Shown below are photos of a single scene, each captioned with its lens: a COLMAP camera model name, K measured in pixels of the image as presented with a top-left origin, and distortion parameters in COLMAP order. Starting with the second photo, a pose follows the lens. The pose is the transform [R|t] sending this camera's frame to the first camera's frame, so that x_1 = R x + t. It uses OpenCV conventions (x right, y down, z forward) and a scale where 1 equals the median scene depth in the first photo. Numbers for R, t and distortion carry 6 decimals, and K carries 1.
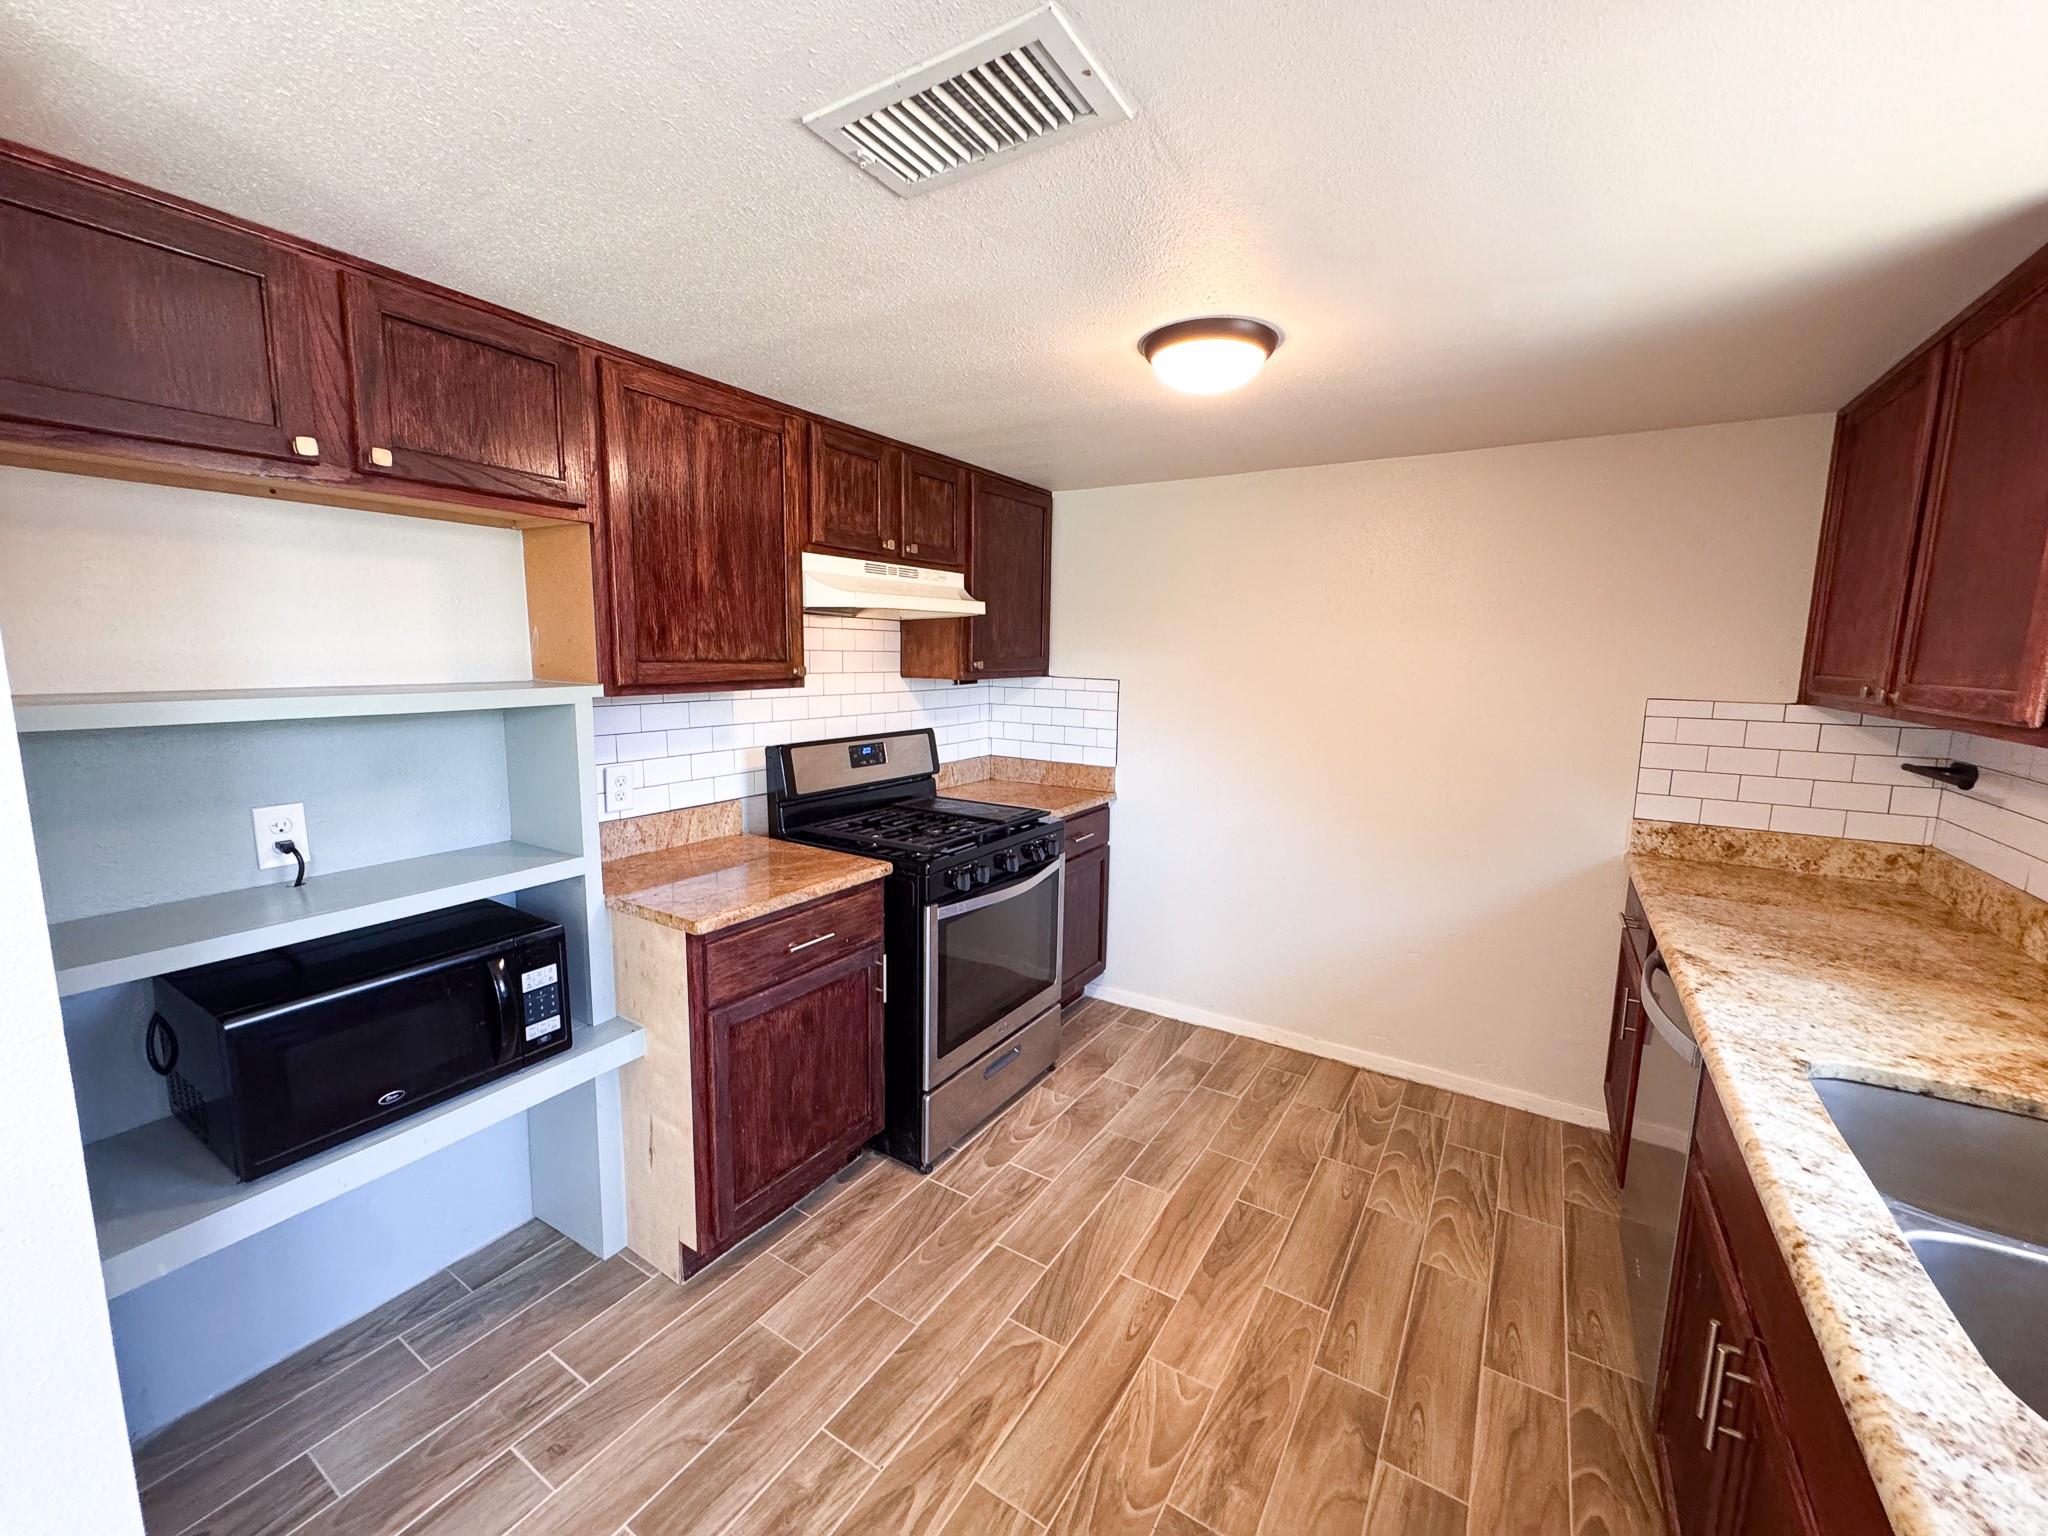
lens RADIAL K [[816.9, 0, 1022.6], [0, 816.9, 766.4], [0, 0, 1]] dist [-0.002259, 0.000615]
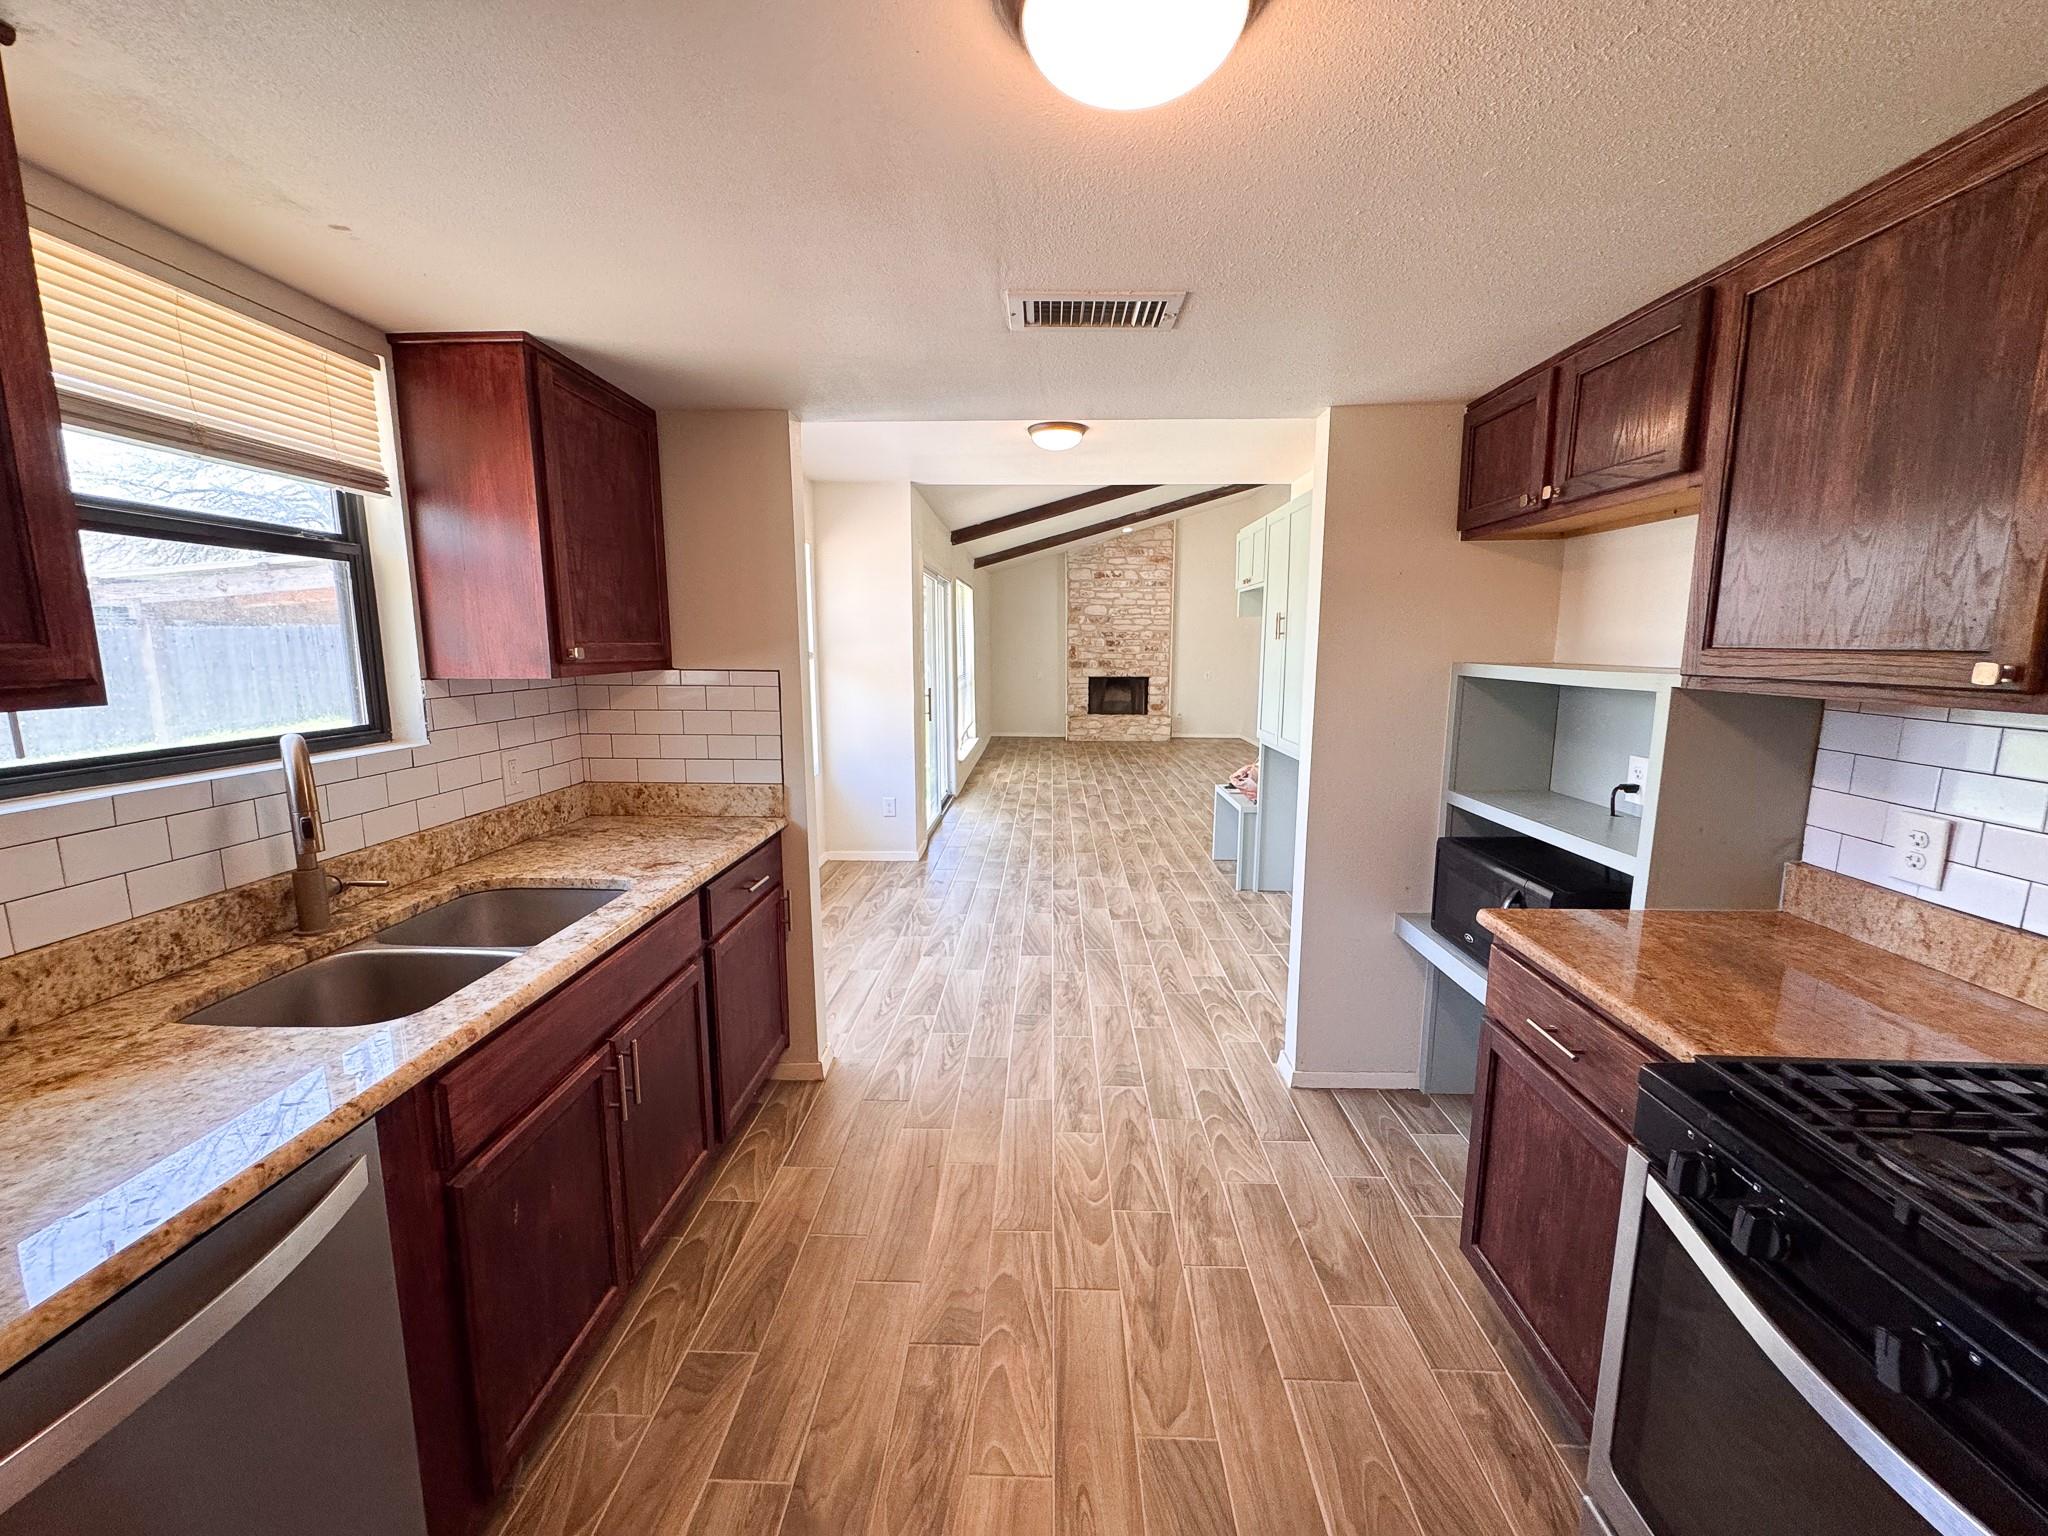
lens RADIAL K [[816.9, 0, 1022.6], [0, 816.9, 766.4], [0, 0, 1]] dist [-0.002259, 0.000615]
pose [[-0.863267, 0.060745, -0.501079, 0.430069], [-0.087568, 0.959654, 0.267201, -0.144482], [0.497093, 0.274544, -0.823118, 1.147748]]
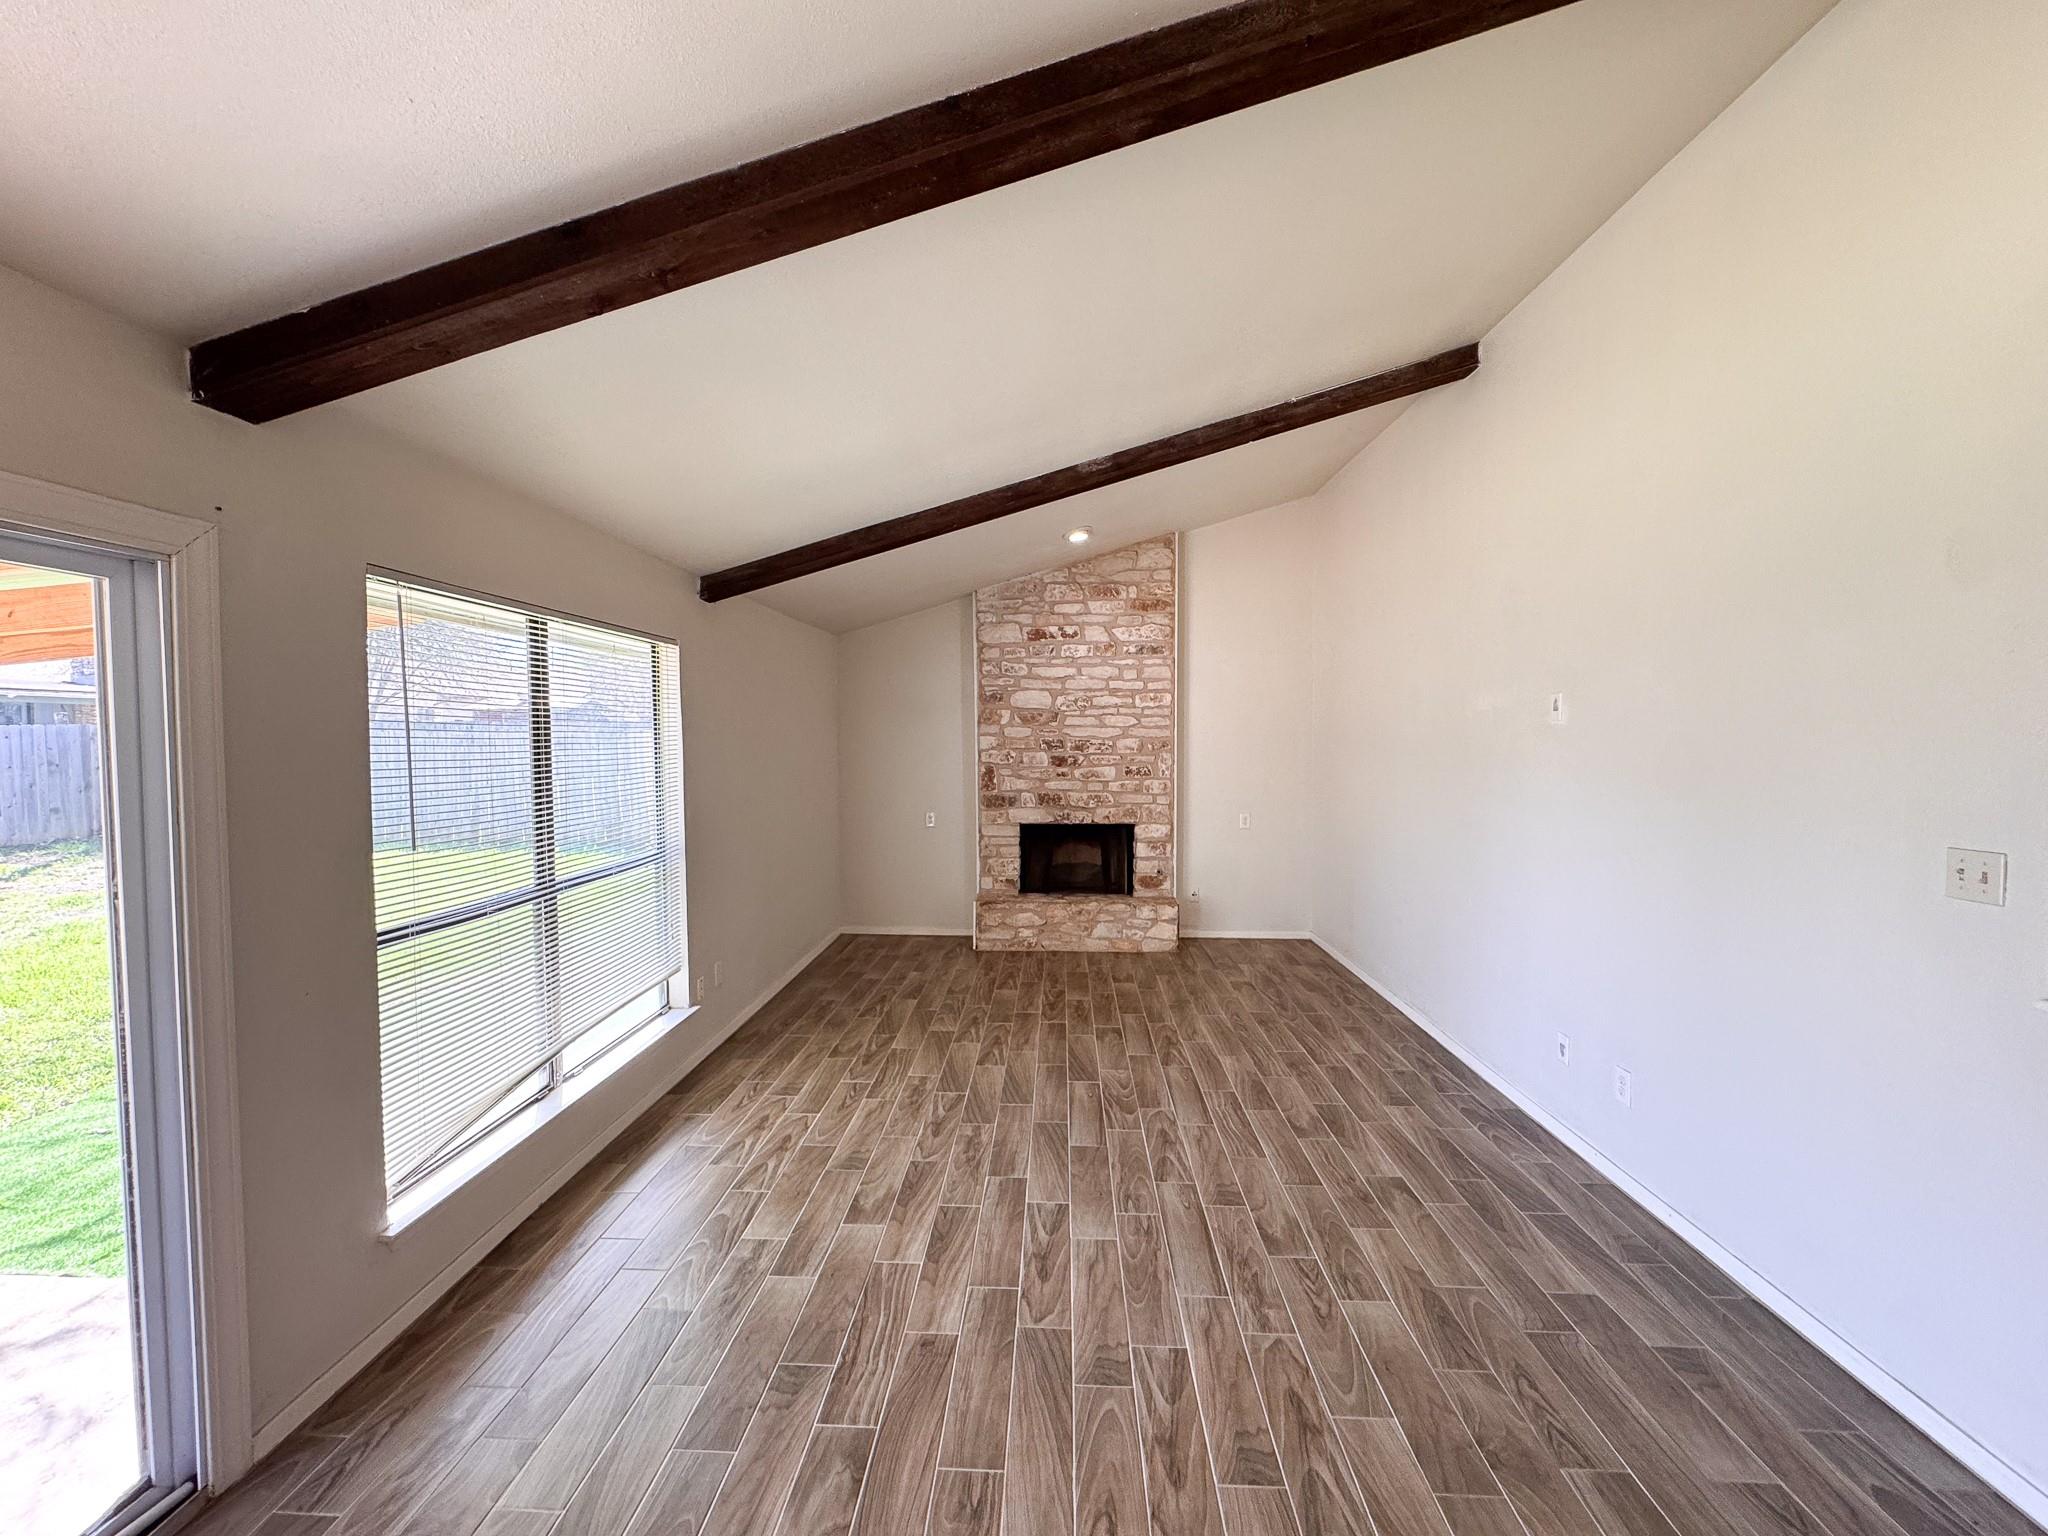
lens RADIAL K [[816.9, 0, 1022.6], [0, 816.9, 766.4], [0, 0, 1]] dist [-0.002259, 0.000615]
pose [[-0.871023, 0.003770, -0.491228, -1.325786], [-0.083031, 0.984453, 0.154783, 0.055128], [0.484175, 0.175606, -0.857168, -0.861543]]
